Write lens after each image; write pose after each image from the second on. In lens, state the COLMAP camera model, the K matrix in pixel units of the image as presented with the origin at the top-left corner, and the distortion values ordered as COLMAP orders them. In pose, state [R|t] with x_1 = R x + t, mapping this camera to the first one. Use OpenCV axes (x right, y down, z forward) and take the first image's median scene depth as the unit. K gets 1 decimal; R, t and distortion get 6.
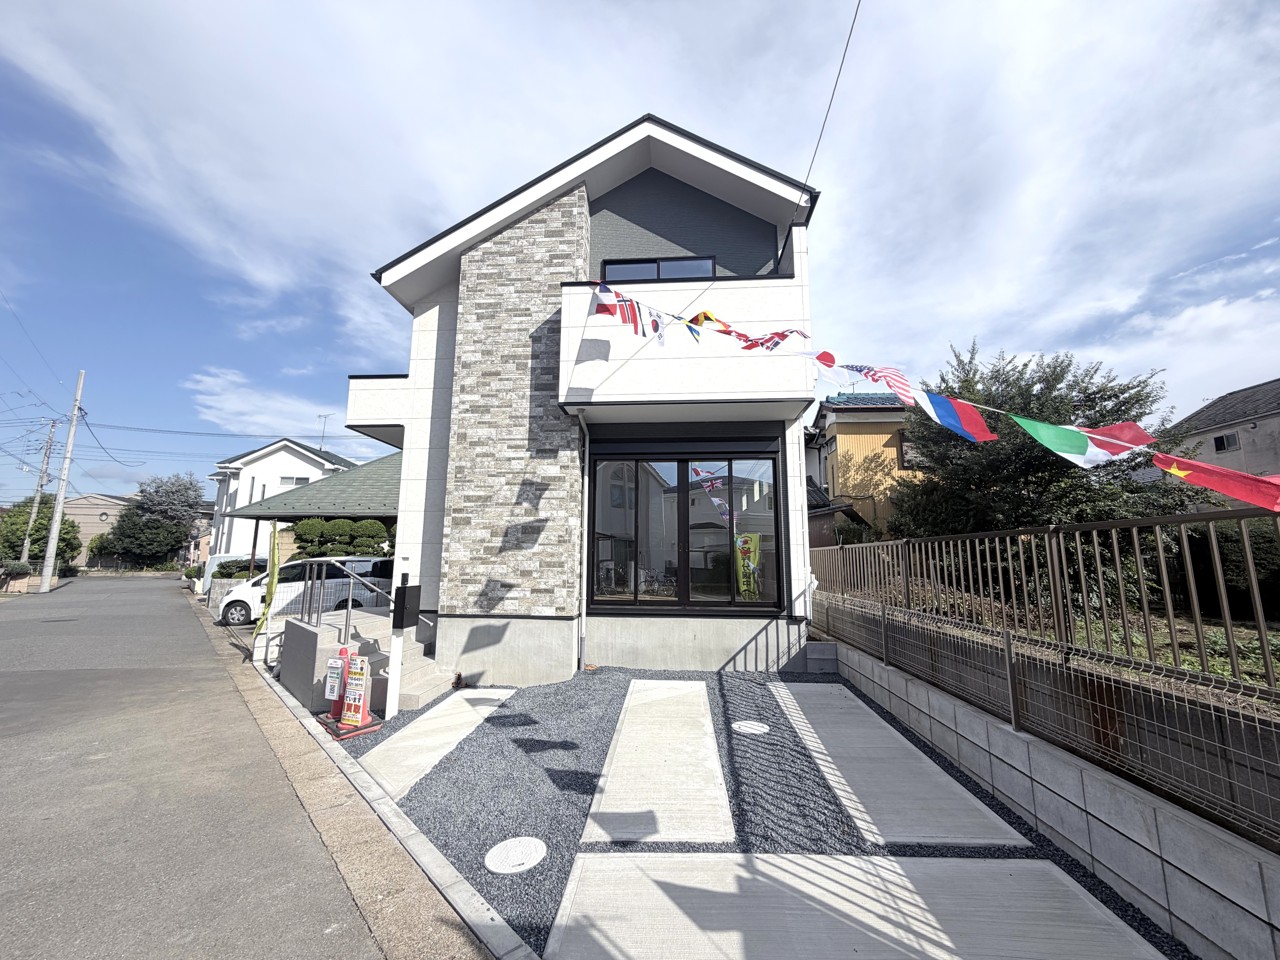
lens RADIAL K [[506.8, 0, 640.0], [0, 506.8, 480.0], [0, 0, 1]] dist [0.002407, 0.000431]
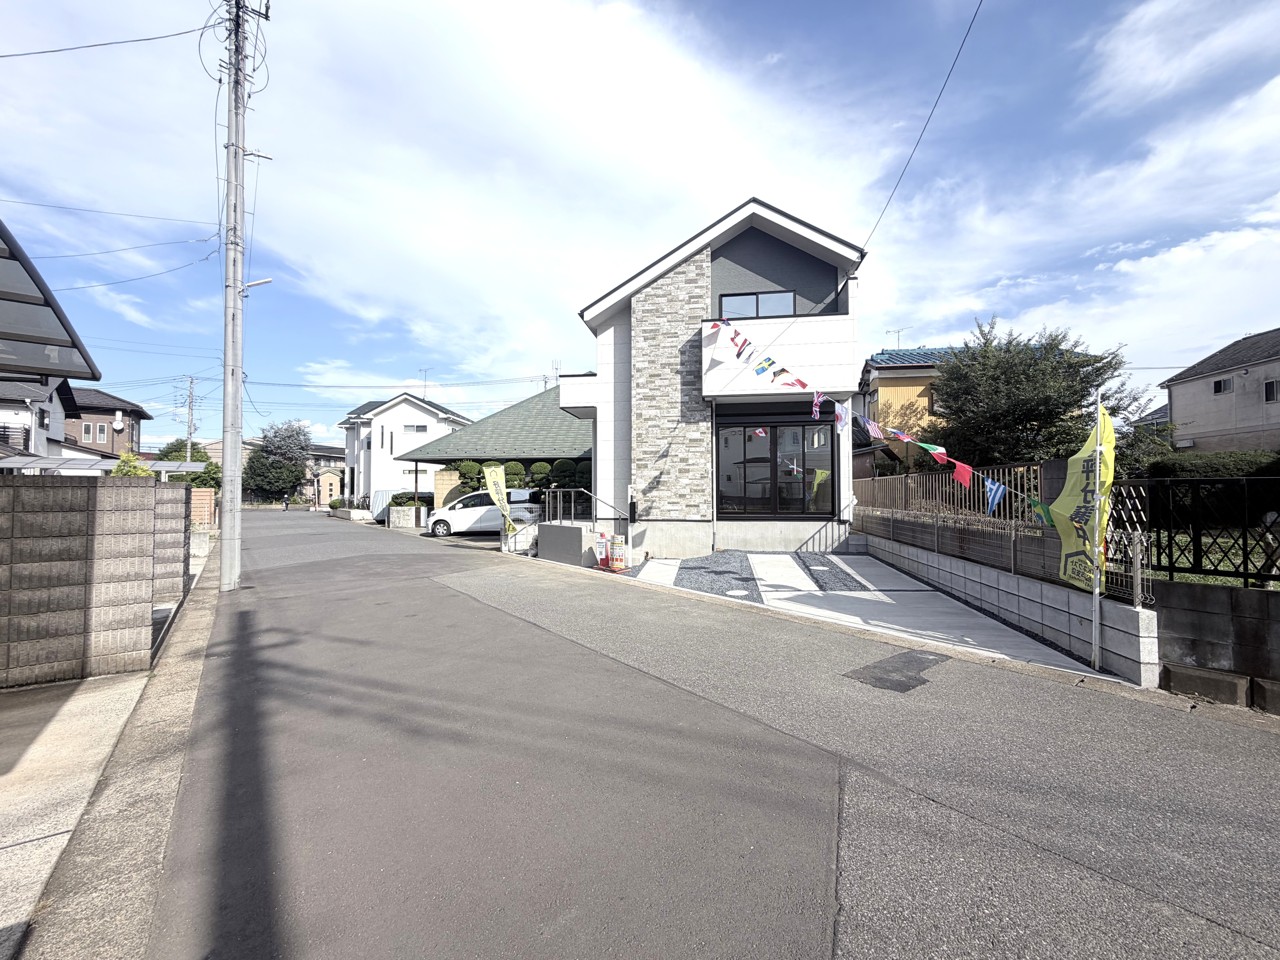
lens RADIAL K [[506.8, 0, 640.0], [0, 506.8, 480.0], [0, 0, 1]] dist [0.002407, 0.000431]
pose [[0.996987, -0.010222, -0.076896, -0.214697], [0.020222, 0.991253, 0.130413, -0.087673], [0.074891, -0.131575, 0.988473, -0.640543]]
